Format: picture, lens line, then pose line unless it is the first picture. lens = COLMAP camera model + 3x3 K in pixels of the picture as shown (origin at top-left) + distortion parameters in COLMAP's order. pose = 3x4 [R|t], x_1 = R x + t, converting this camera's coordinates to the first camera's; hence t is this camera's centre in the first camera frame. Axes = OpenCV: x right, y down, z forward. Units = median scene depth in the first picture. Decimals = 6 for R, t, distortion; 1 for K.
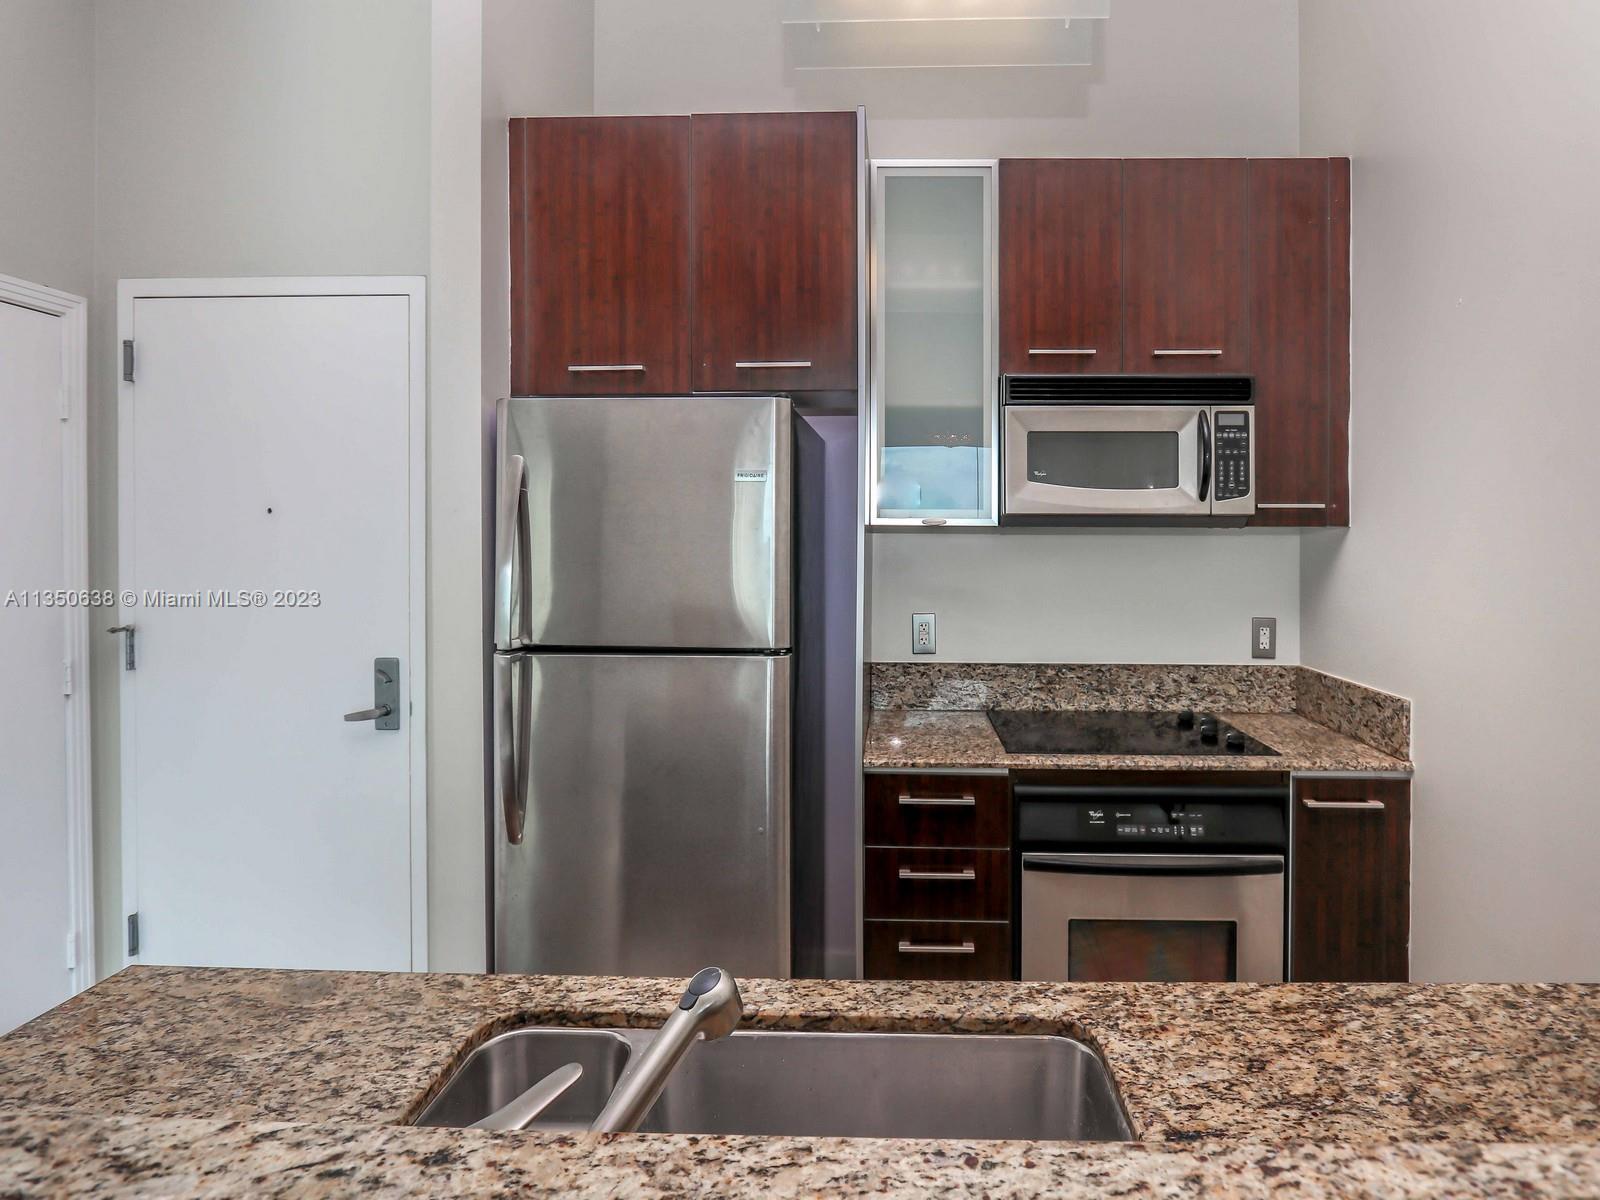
lens RADIAL K [[820.3, 0, 878.8], [0, 820.3, 541.7], [0, 0, 1]] dist [-0.014171, 0.000930]
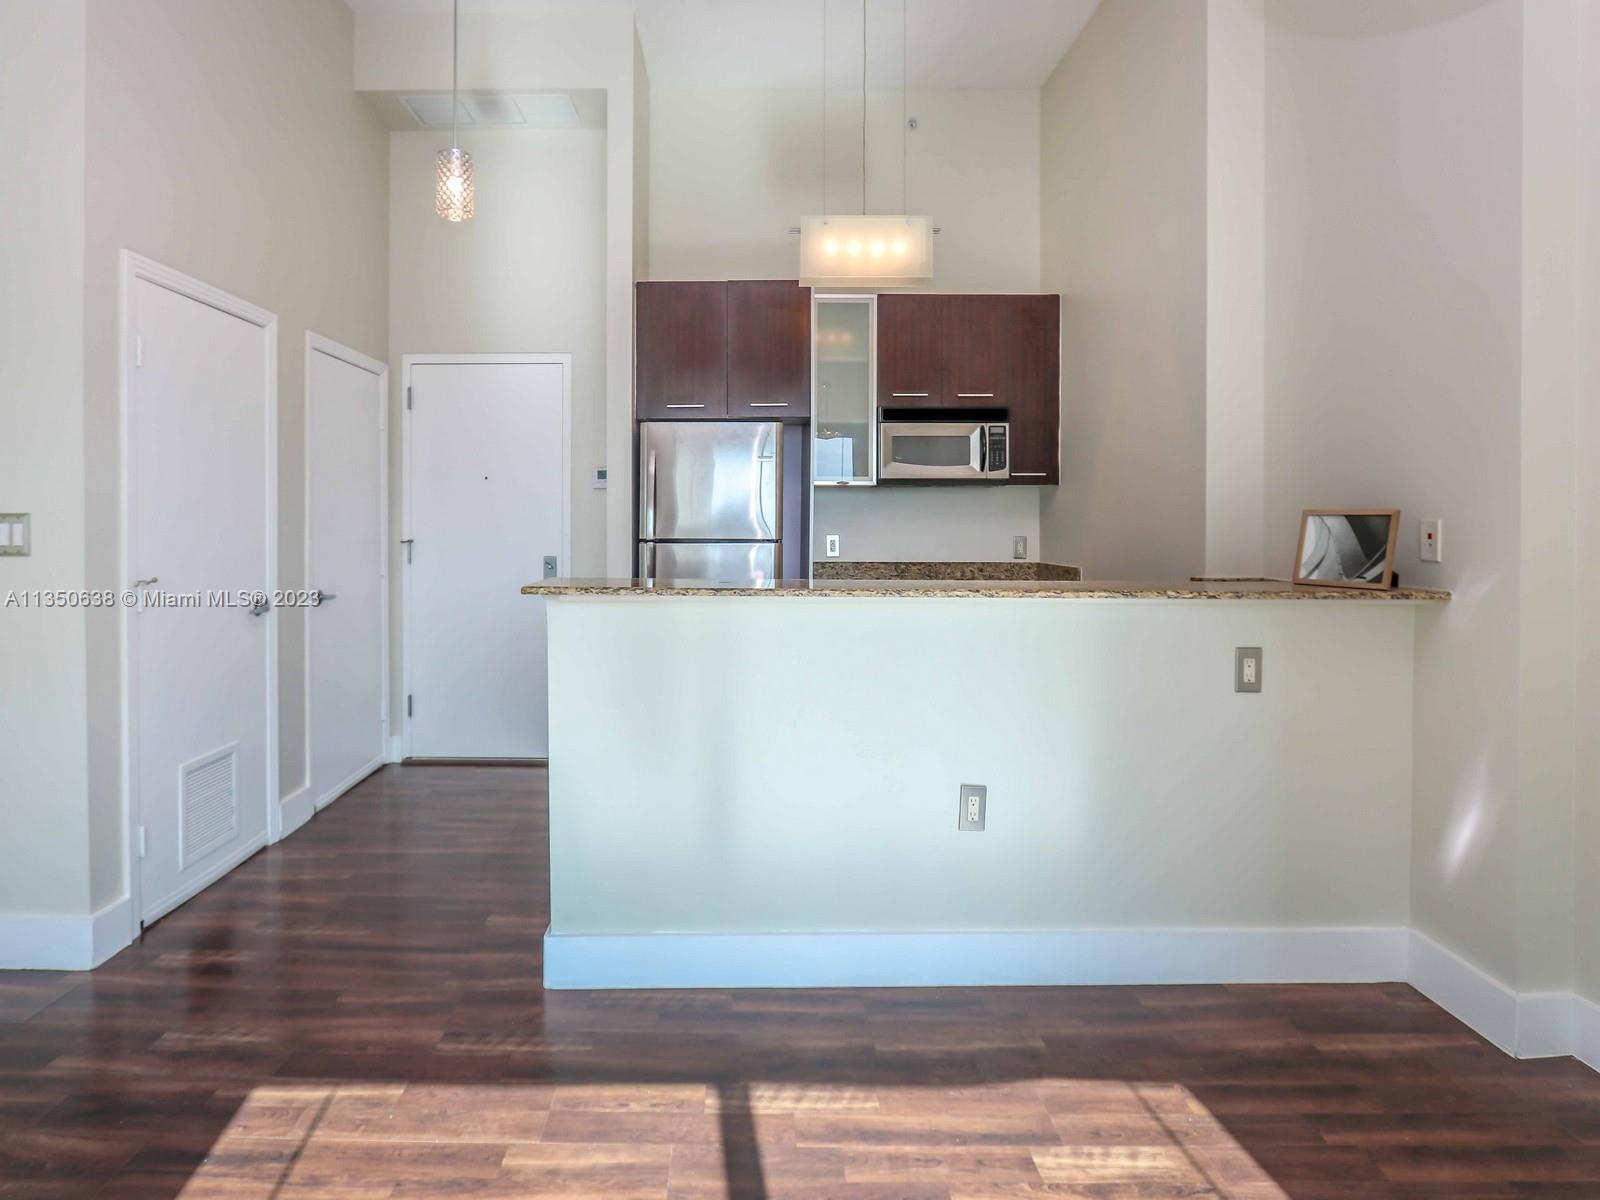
lens RADIAL K [[807.3, 0, 718.5], [0, 807.3, 526.3], [0, 0, 1]] dist [-0.014653, -0.000013]
pose [[0.999985, -0.002019, 0.004993, -0.241878], [0.002015, 0.999998, 0.000723, 0.077515], [-0.004995, -0.000713, 0.999987, -0.914400]]
